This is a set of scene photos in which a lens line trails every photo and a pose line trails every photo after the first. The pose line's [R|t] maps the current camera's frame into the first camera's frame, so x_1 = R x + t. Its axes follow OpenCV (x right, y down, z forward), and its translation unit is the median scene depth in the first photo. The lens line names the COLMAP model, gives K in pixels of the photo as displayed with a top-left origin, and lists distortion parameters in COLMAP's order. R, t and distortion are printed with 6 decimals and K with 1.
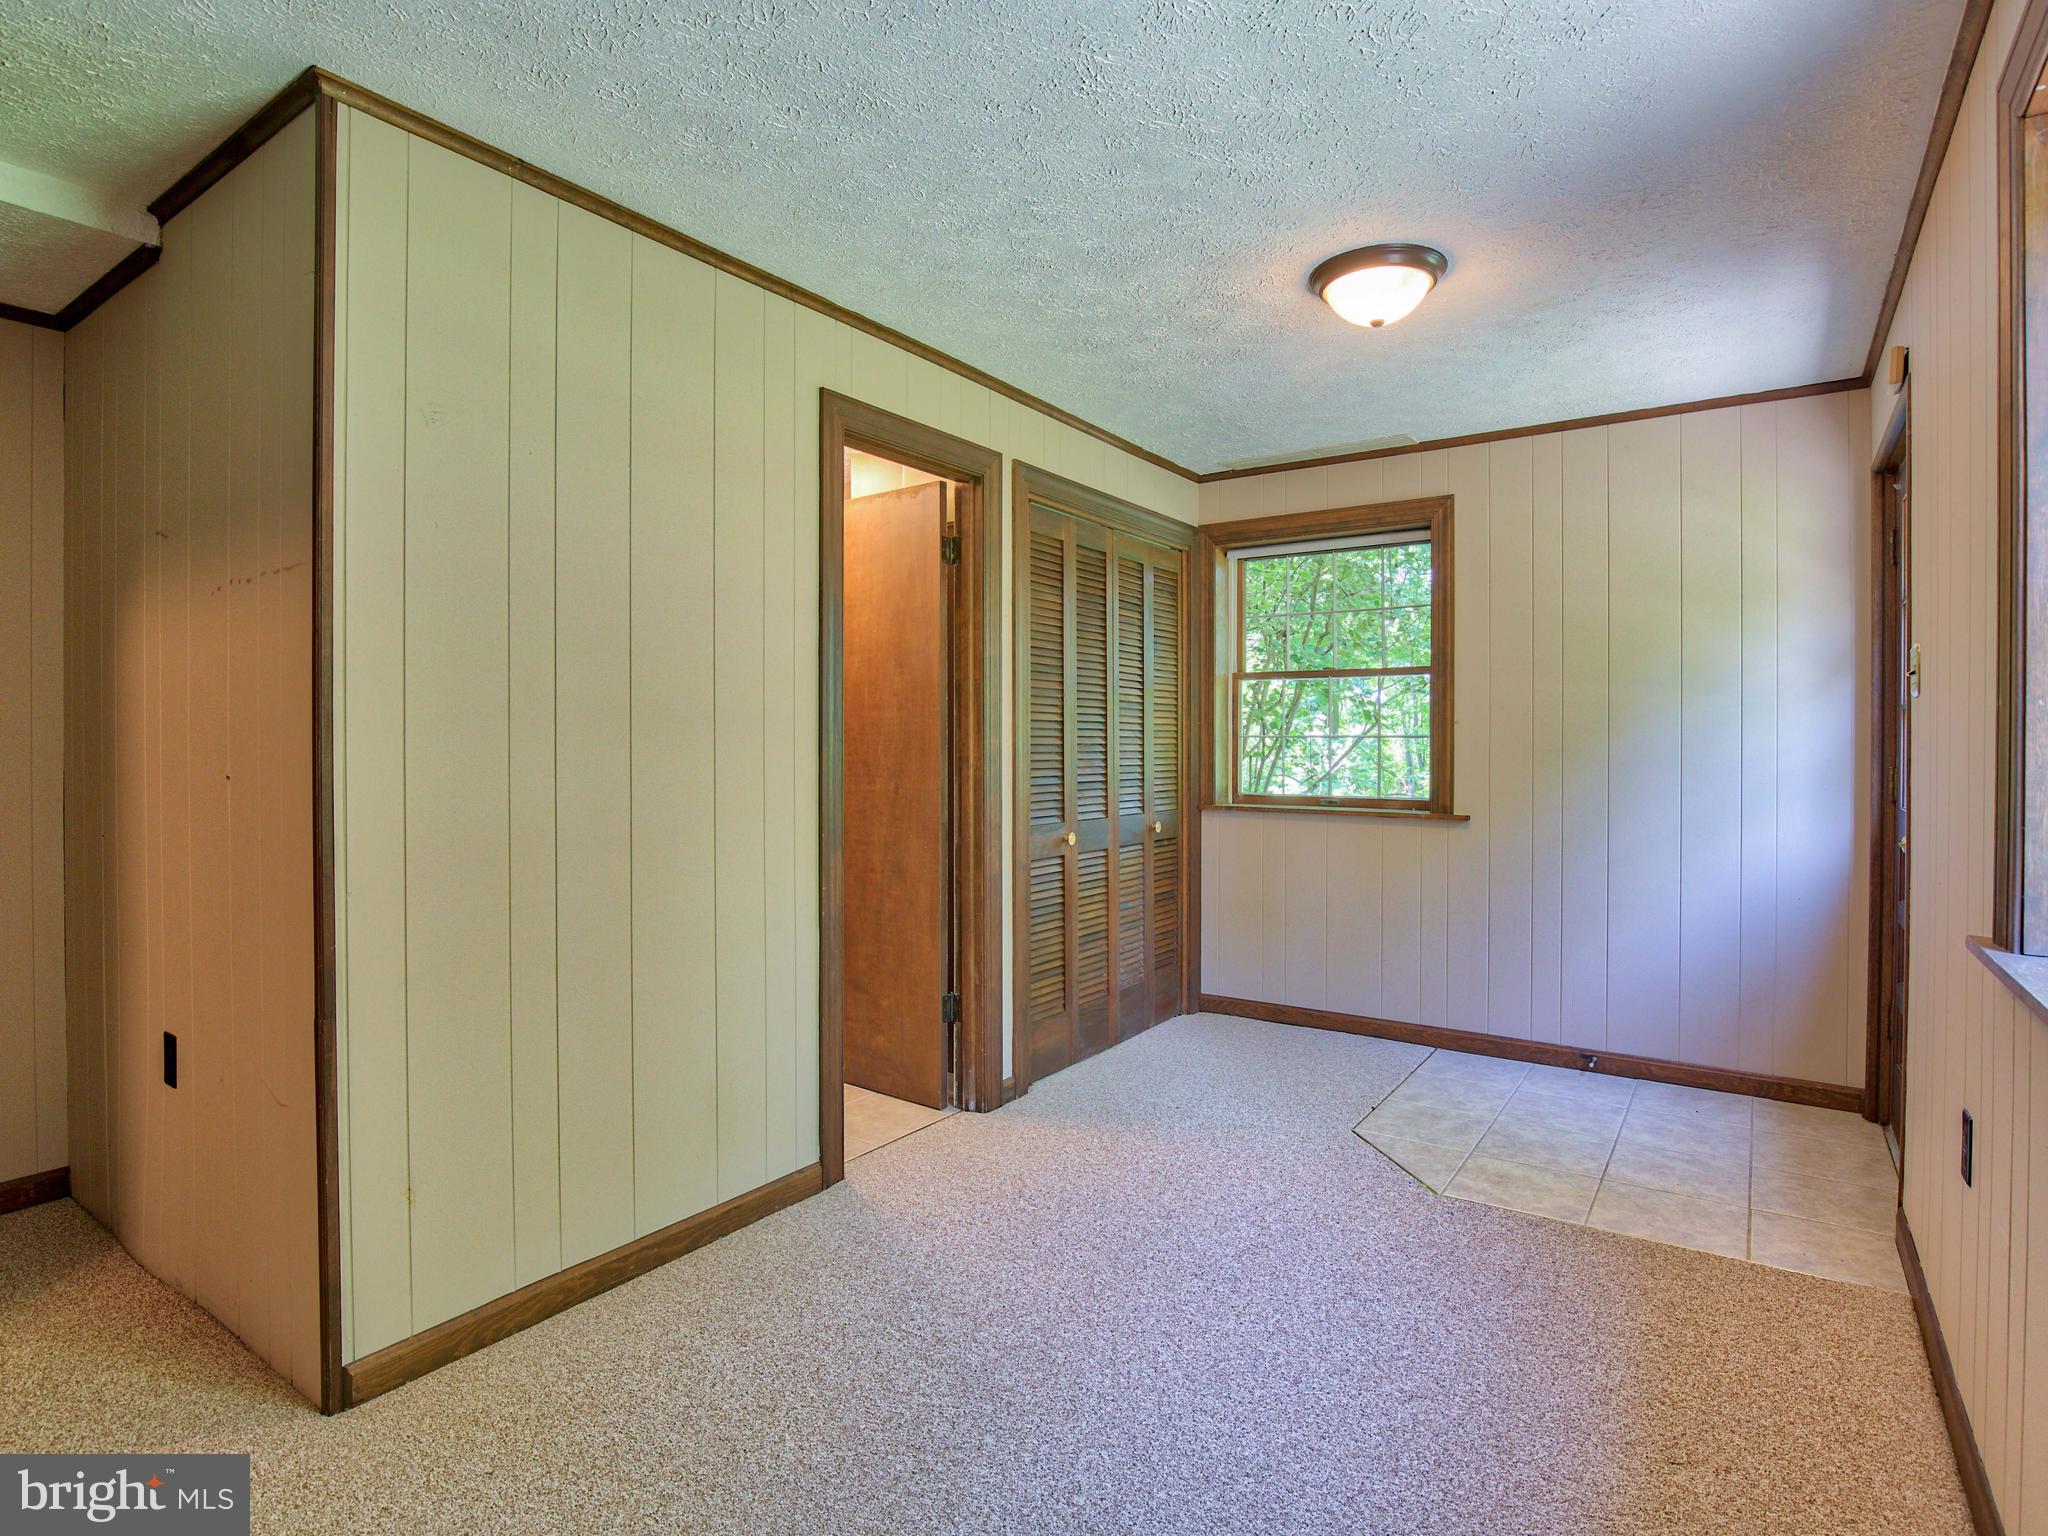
lens RADIAL K [[1057.7, 0, 1036.7], [0, 1057.7, 755.9], [0, 0, 1]] dist [-0.028432, 0.002983]
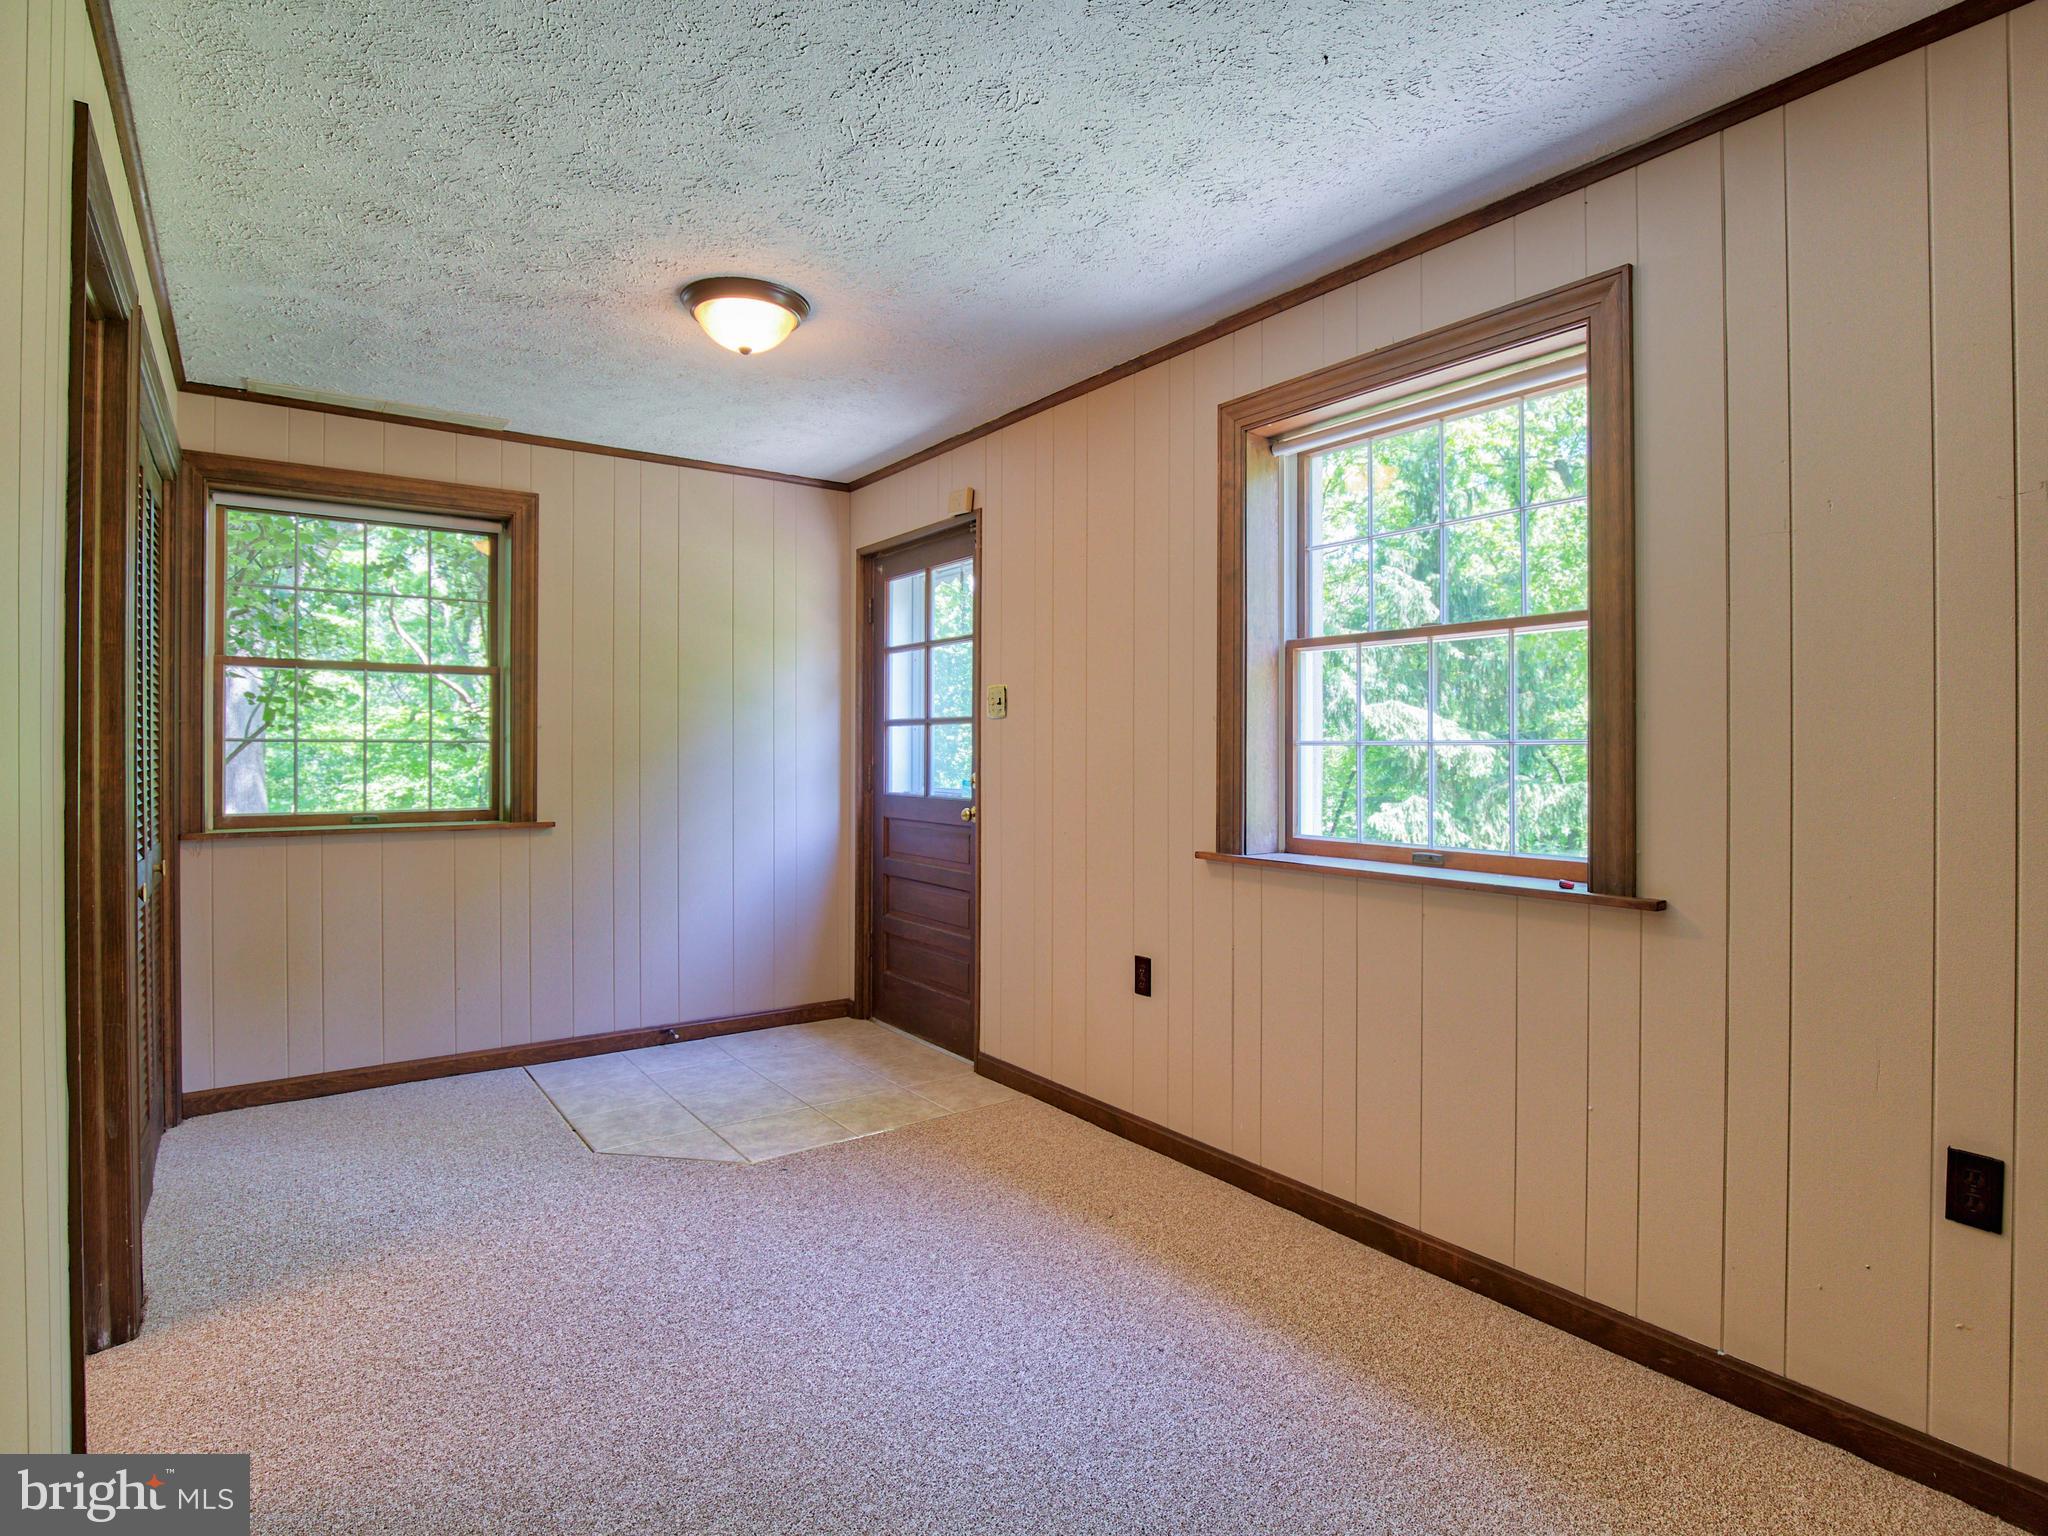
lens RADIAL K [[1057.7, 0, 1044.2], [0, 1057.7, 754.0], [0, 0, 1]] dist [-0.028432, 0.002983]
pose [[0.335117, -0.005347, 0.942161, -0.448126], [0.011848, 0.999929, 0.001461, -0.003716], [-0.942102, 0.010673, 0.335157, 0.284457]]
